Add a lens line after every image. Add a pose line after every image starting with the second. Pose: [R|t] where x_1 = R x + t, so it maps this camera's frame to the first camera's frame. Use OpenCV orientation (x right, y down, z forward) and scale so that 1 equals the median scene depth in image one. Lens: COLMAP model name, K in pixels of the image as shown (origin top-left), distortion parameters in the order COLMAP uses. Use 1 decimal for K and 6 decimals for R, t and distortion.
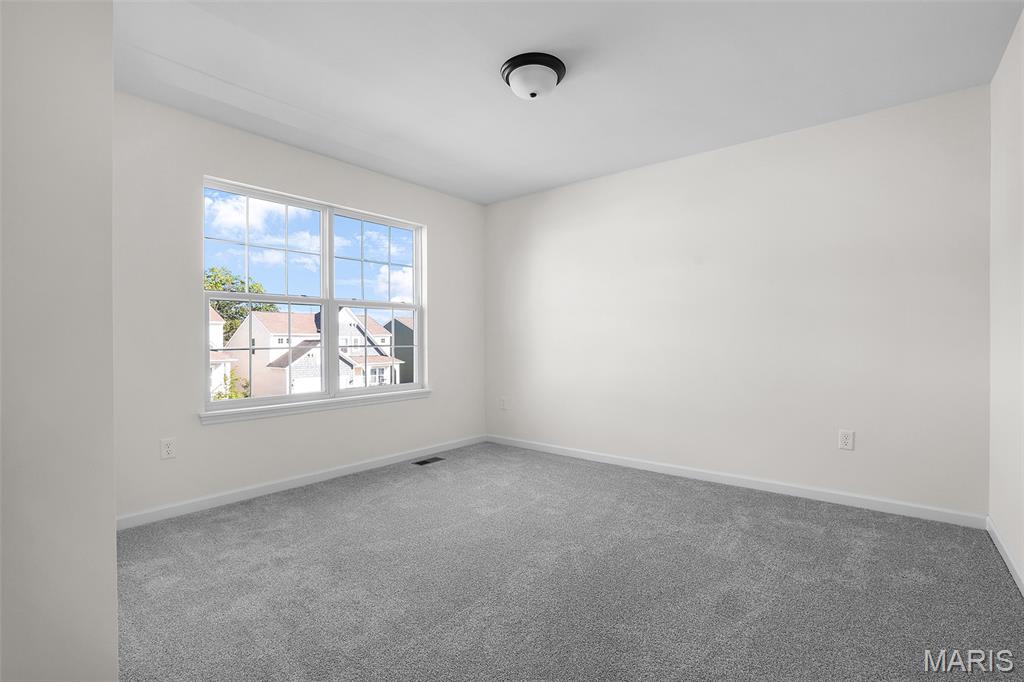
lens RADIAL K [[473.8, 0, 516.1], [0, 473.8, 343.2], [0, 0, 1]] dist [0.015808, 0.000395]
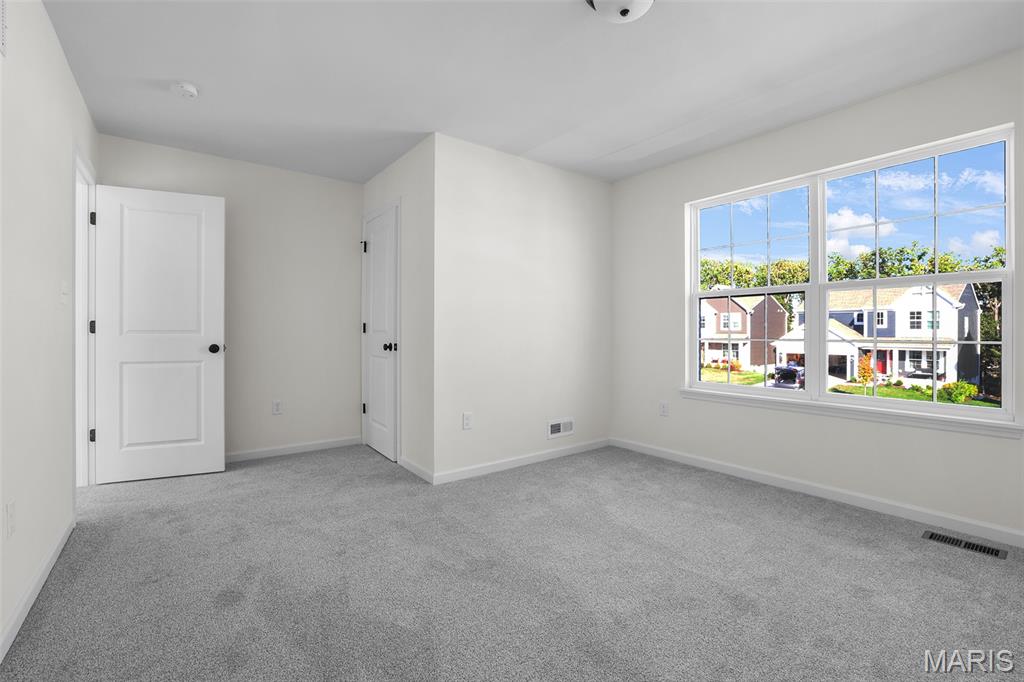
lens RADIAL K [[443.3, 0, 510.7], [0, 443.3, 333.6], [0, 0, 1]] dist [-0.010802, 0.001171]
pose [[-0.212691, -0.001952, -0.977118, 0.549842], [-0.012399, 0.999923, 0.000701, 0.003697], [0.977041, 0.012264, -0.212699, 0.712751]]
